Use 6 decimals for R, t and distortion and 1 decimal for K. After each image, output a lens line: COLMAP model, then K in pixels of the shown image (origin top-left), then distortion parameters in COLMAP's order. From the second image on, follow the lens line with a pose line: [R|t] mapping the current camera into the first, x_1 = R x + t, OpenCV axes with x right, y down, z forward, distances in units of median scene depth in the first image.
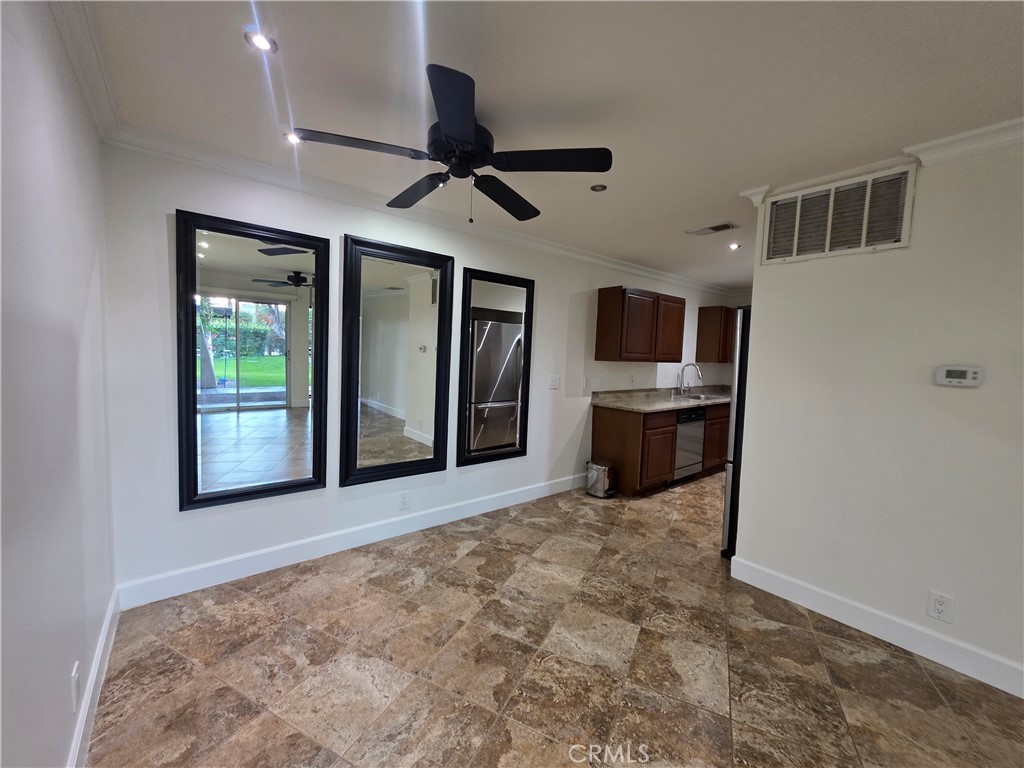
lens RADIAL K [[411.0, 0, 512.4], [0, 411.0, 381.1], [0, 0, 1]] dist [0.003718, -0.001155]
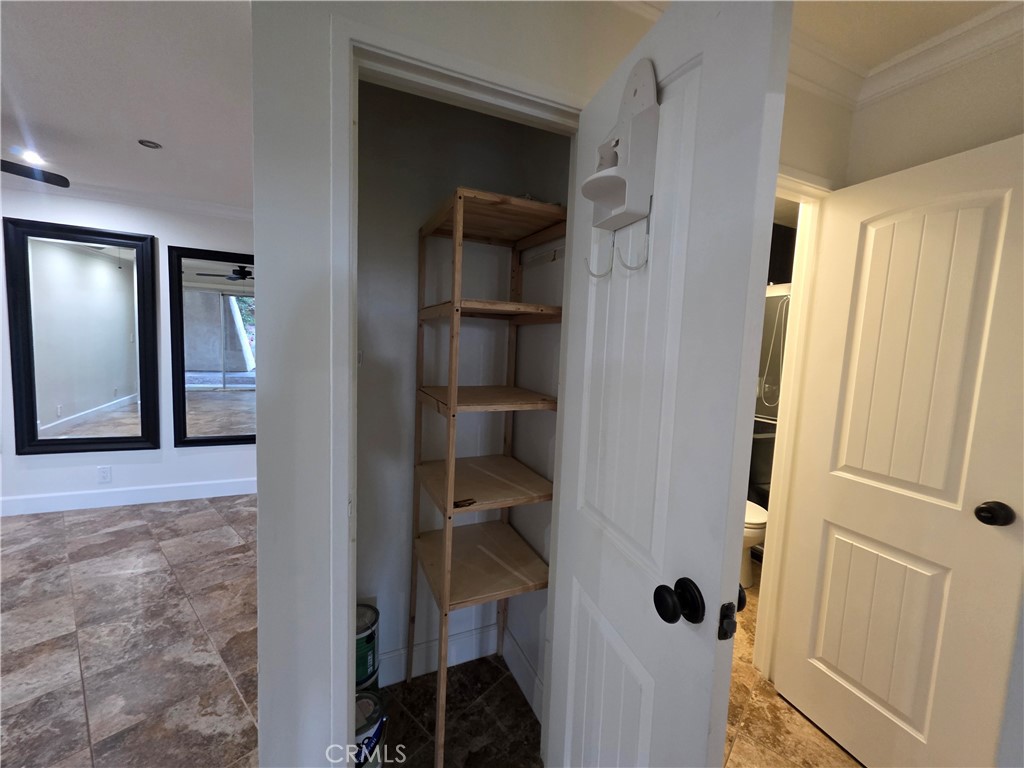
lens RADIAL K [[411.0, 0, 514.5], [0, 411.0, 377.8], [0, 0, 1]] dist [0.003718, -0.001155]
pose [[0.966704, 0.030206, -0.254107, 1.134072], [-0.030455, 0.999532, 0.002955, 0.015243], [0.254077, 0.004882, 0.967172, 0.297969]]
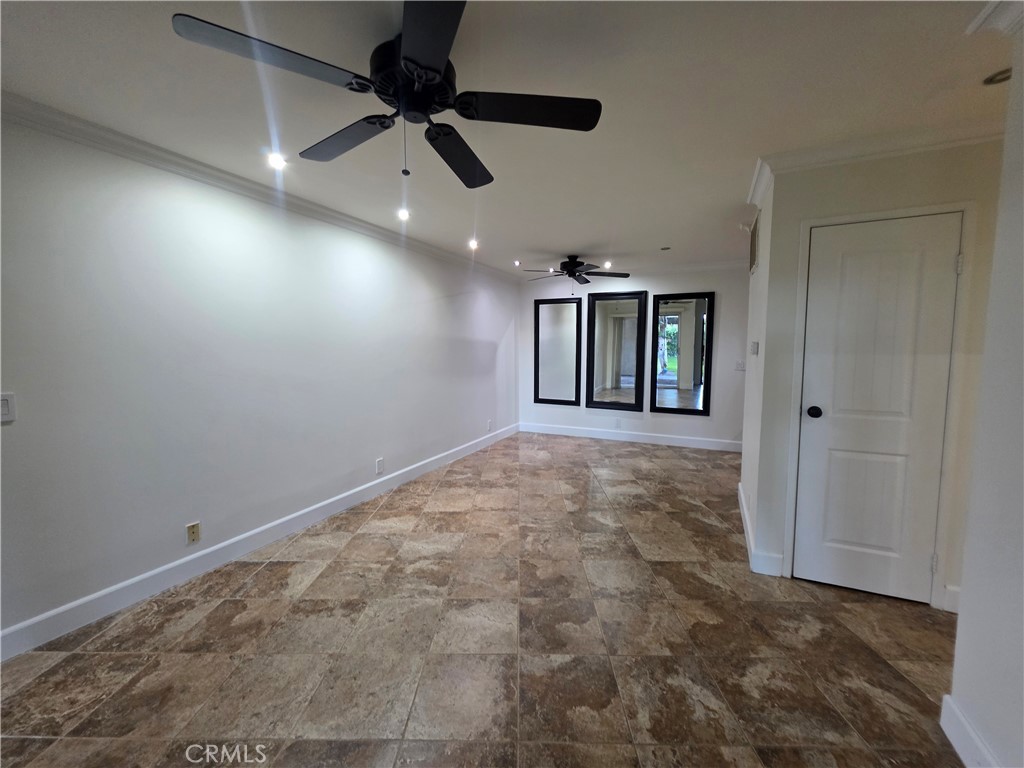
lens RADIAL K [[411.0, 0, 513.3], [0, 411.0, 380.3], [0, 0, 1]] dist [0.003718, -0.001155]
pose [[0.429812, 0.046034, -0.901744, 1.434407], [-0.047806, 0.998459, 0.028184, 0.071316], [0.901652, 0.030995, 0.431350, -0.315871]]
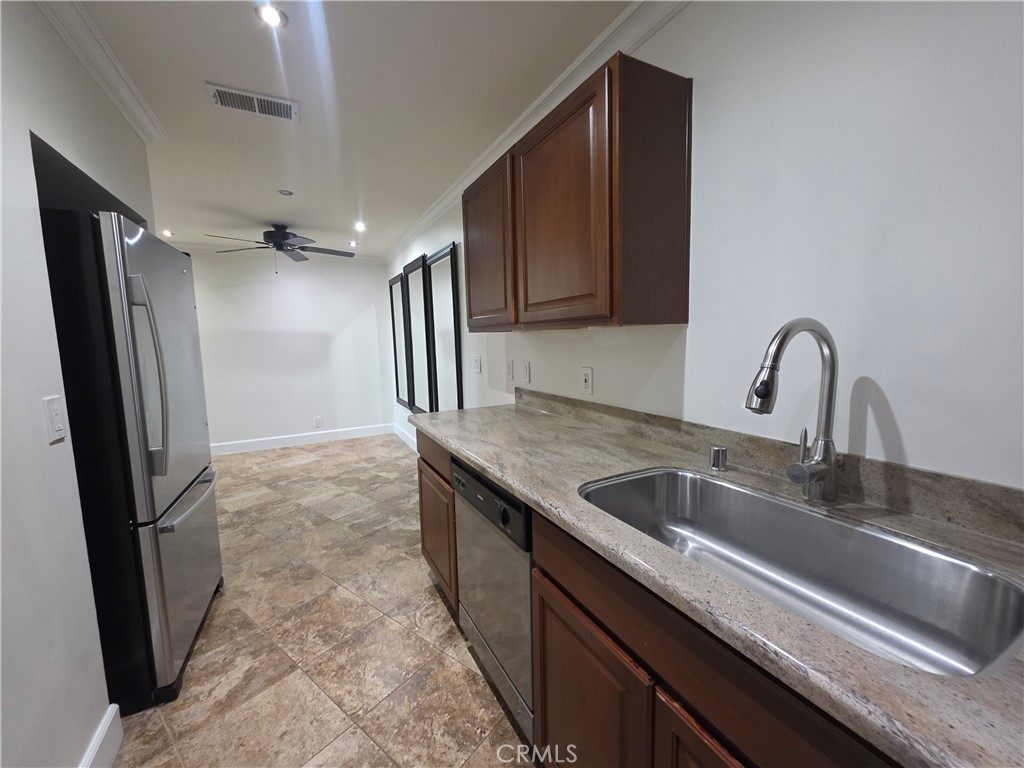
lens RADIAL K [[411.0, 0, 513.5], [0, 411.0, 379.0], [0, 0, 1]] dist [0.003718, -0.001155]
pose [[-0.195312, 0.072270, -0.978075, 1.218443], [-0.051641, 0.995140, 0.083843, -0.053393], [0.979381, 0.066885, -0.190630, 1.789213]]
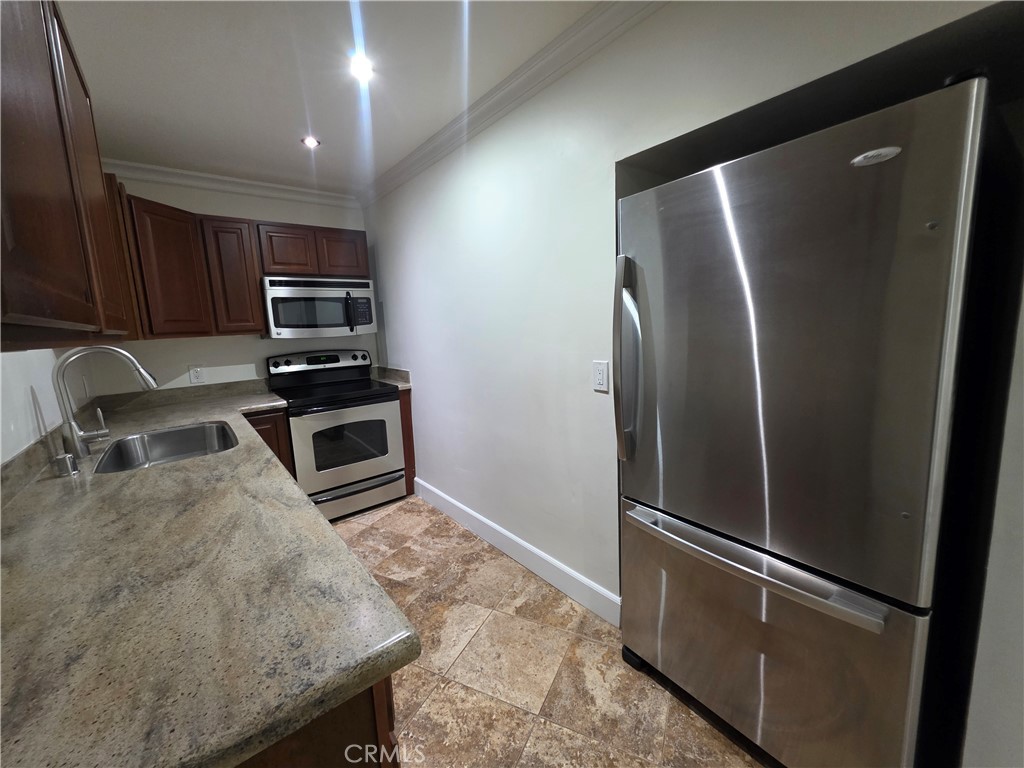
lens RADIAL K [[411.0, 0, 514.6], [0, 411.0, 381.7], [0, 0, 1]] dist [0.003718, -0.001155]
pose [[-0.004584, -0.174656, 0.984619, 0.264831], [0.116710, 0.977807, 0.173991, -0.067538], [-0.993155, 0.115713, 0.015902, 1.359360]]
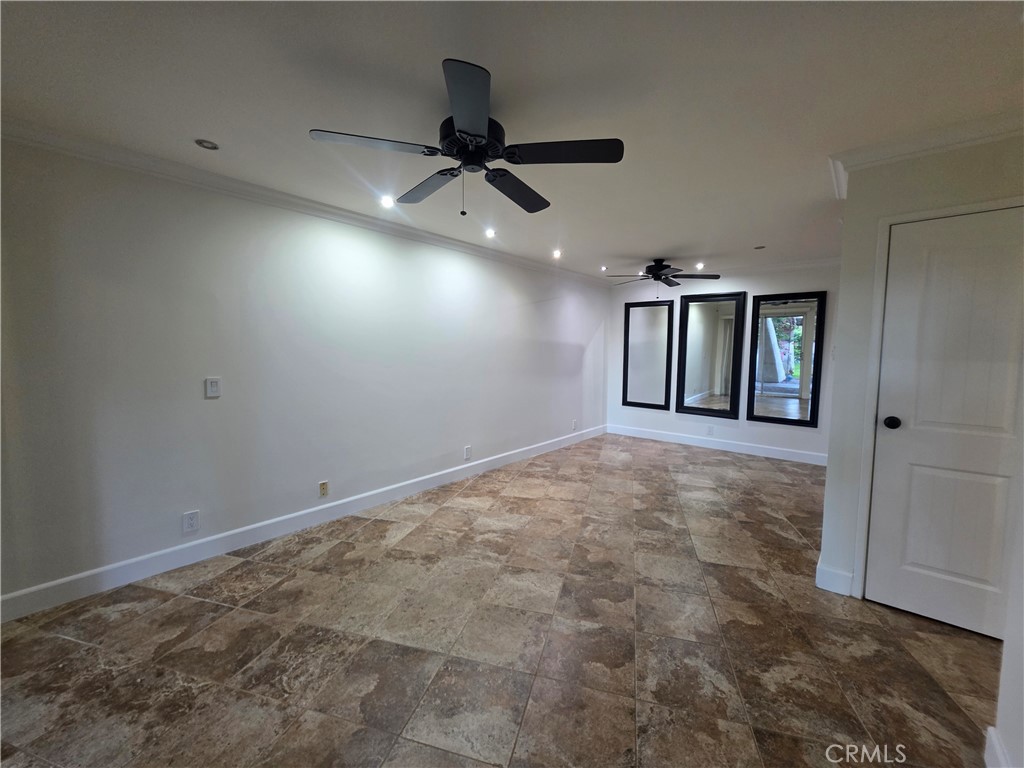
lens RADIAL K [[411.0, 0, 512.6], [0, 411.0, 380.8], [0, 0, 1]] dist [0.003718, -0.001155]
pose [[0.179289, 0.051054, -0.982471, 1.580836], [-0.069098, 0.996840, 0.039191, 0.069987], [0.981367, 0.060860, 0.182250, -0.248582]]
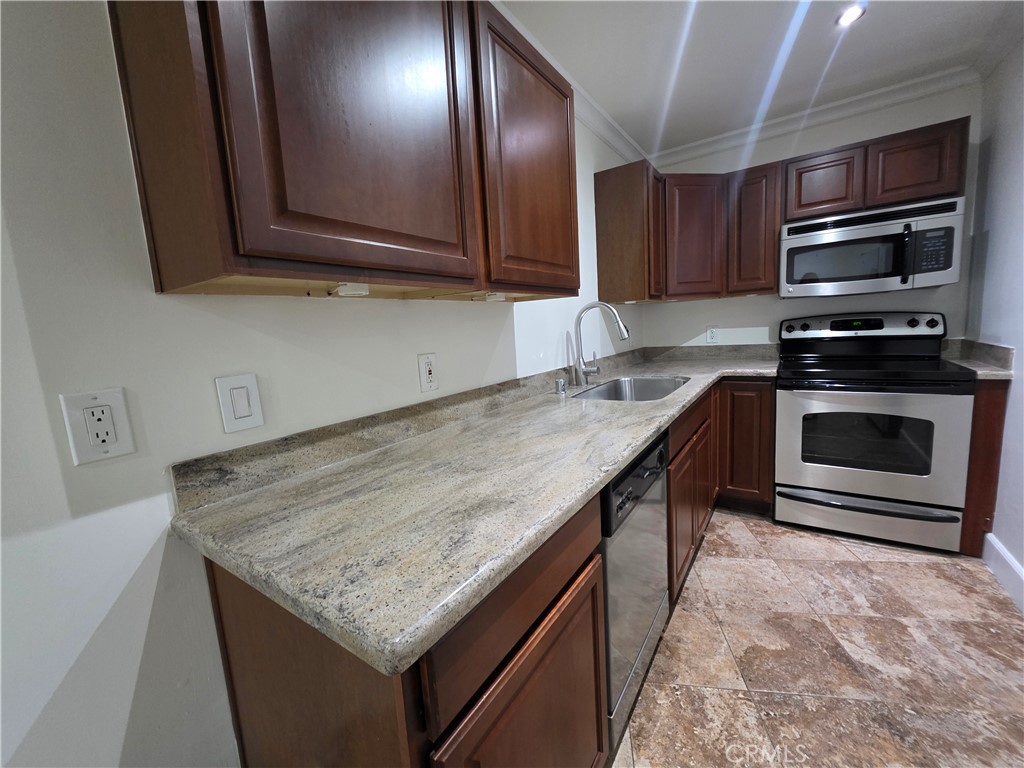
lens RADIAL K [[411.0, 0, 512.0], [0, 411.0, 379.5], [0, 0, 1]] dist [0.003718, -0.001155]
pose [[0.953355, -0.125778, 0.274399, 0.474258], [0.111210, 0.991462, 0.068081, -0.012971], [-0.280619, -0.034389, 0.959203, 1.263698]]
